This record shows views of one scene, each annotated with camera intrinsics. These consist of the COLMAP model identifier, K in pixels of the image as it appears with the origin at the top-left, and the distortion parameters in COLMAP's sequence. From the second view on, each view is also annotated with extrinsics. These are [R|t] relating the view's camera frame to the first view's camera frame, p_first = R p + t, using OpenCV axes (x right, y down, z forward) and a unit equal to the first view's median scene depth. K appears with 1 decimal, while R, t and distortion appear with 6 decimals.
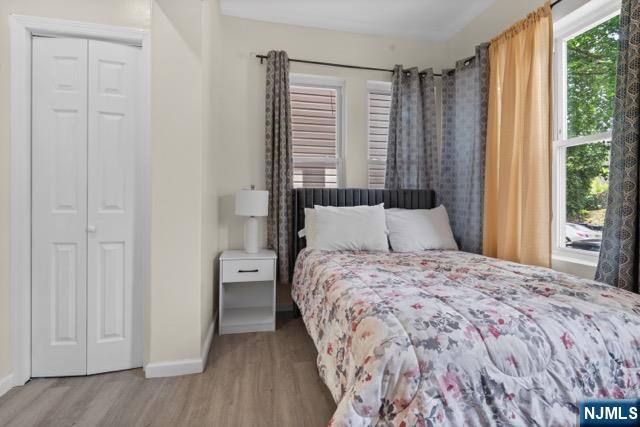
lens RADIAL K [[300.3, 0, 329.0], [0, 300.3, 204.0], [0, 0, 1]] dist [0.000721, 0.000938]
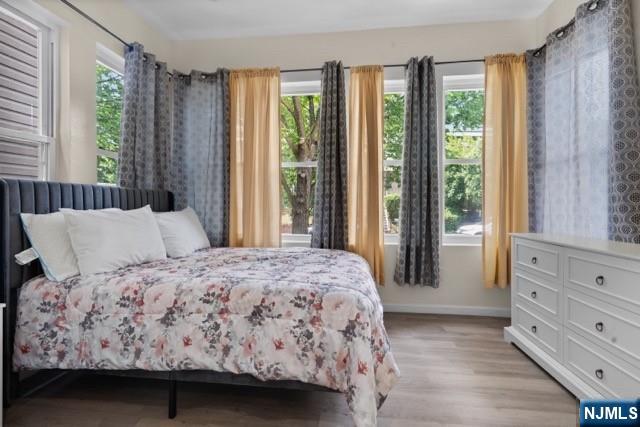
lens RADIAL K [[300.3, 0, 320.0], [0, 300.3, 207.2], [0, 0, 1]] dist [0.000721, 0.000938]
pose [[0.302150, -0.011072, 0.953196, -0.472450], [0.016687, 0.999841, 0.006324, 0.006875], [-0.953114, 0.013995, 0.302287, 0.280297]]
